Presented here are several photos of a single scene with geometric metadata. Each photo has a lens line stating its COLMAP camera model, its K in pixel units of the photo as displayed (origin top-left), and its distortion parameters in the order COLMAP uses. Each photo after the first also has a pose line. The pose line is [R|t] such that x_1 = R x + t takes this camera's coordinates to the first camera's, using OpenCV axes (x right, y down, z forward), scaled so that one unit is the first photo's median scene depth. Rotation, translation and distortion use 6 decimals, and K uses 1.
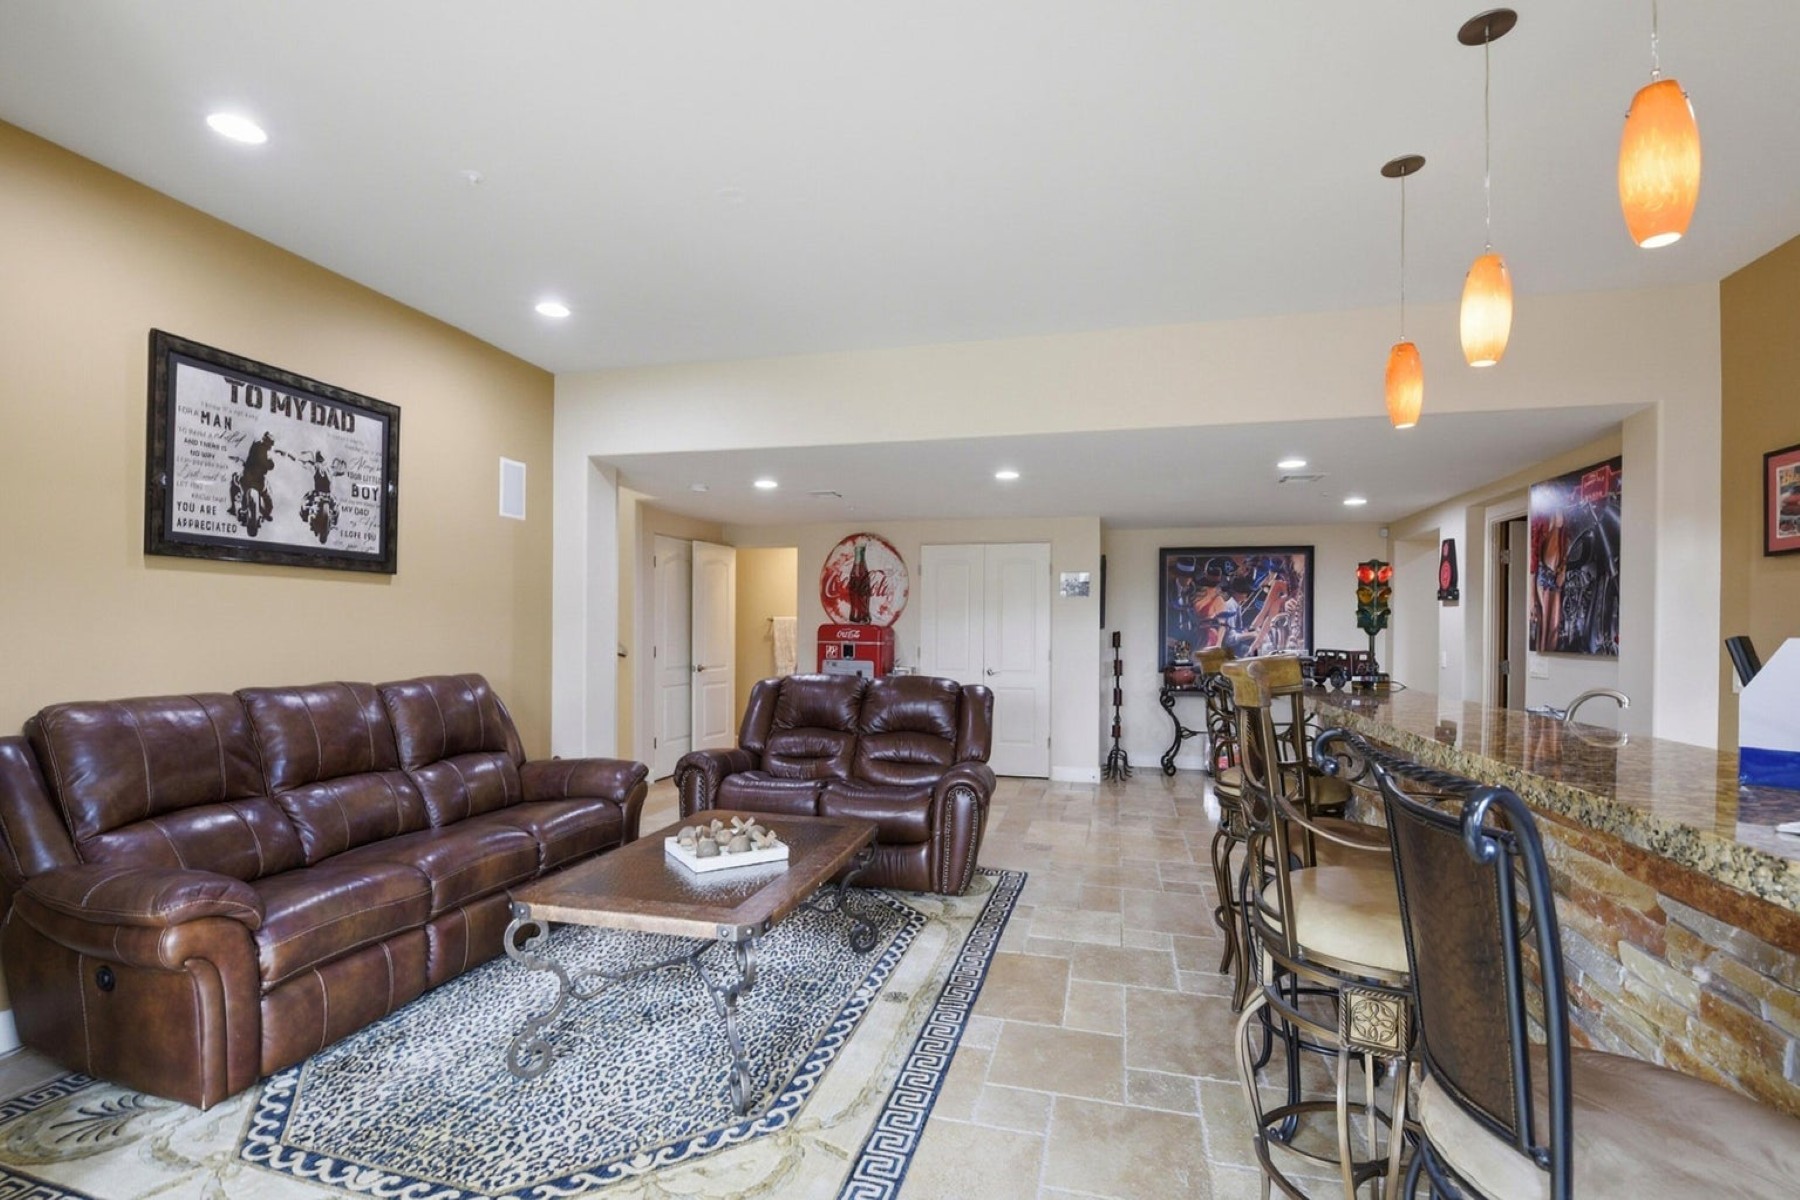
lens RADIAL K [[791.5, 0, 895.5], [0, 791.5, 621.2], [0, 0, 1]] dist [0.007399, -0.012058]
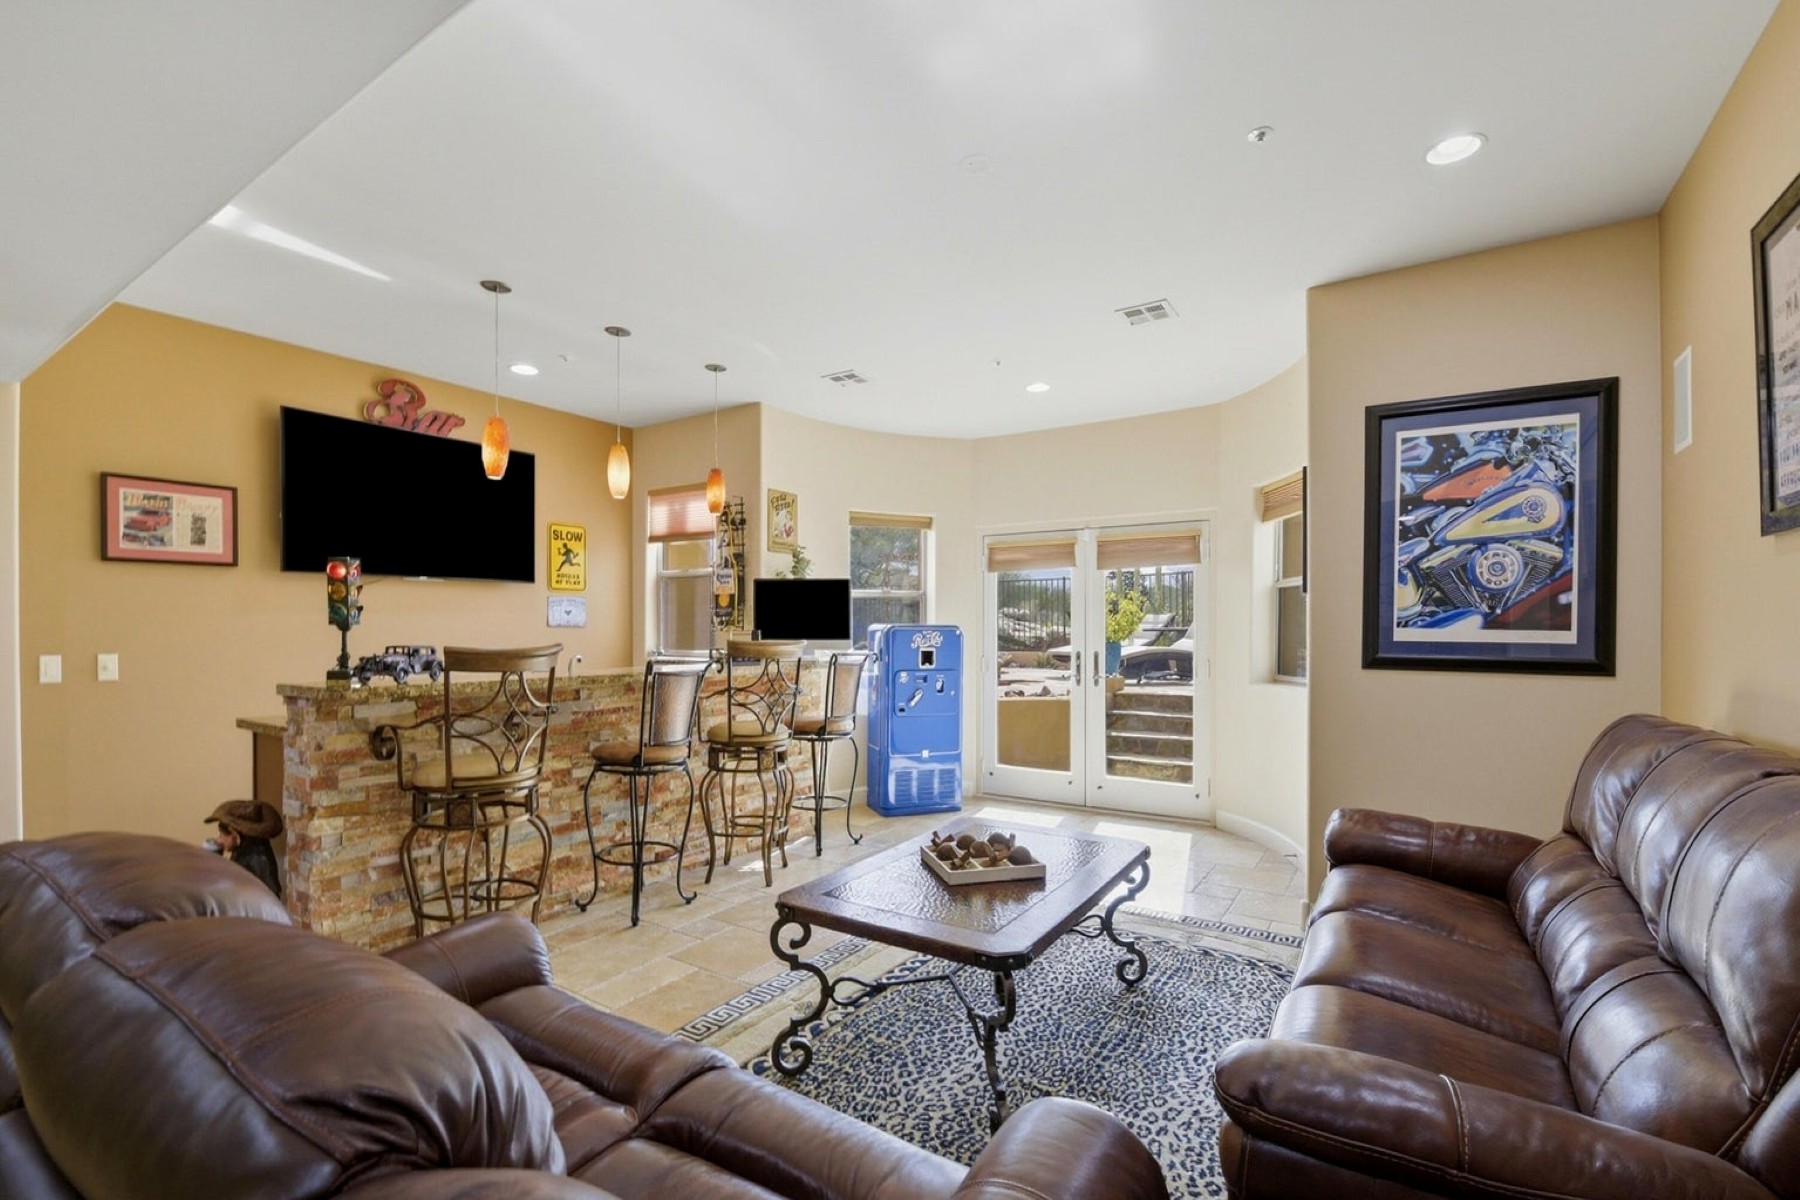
lens RADIAL K [[791.5, 0, 895.5], [0, 791.5, 621.2], [0, 0, 1]] dist [0.007399, -0.012058]
pose [[-0.948958, -0.006944, 0.315326, -0.411291], [-0.011118, 0.999873, -0.011438, 0.009035], [-0.315207, -0.014360, -0.948914, 1.922479]]
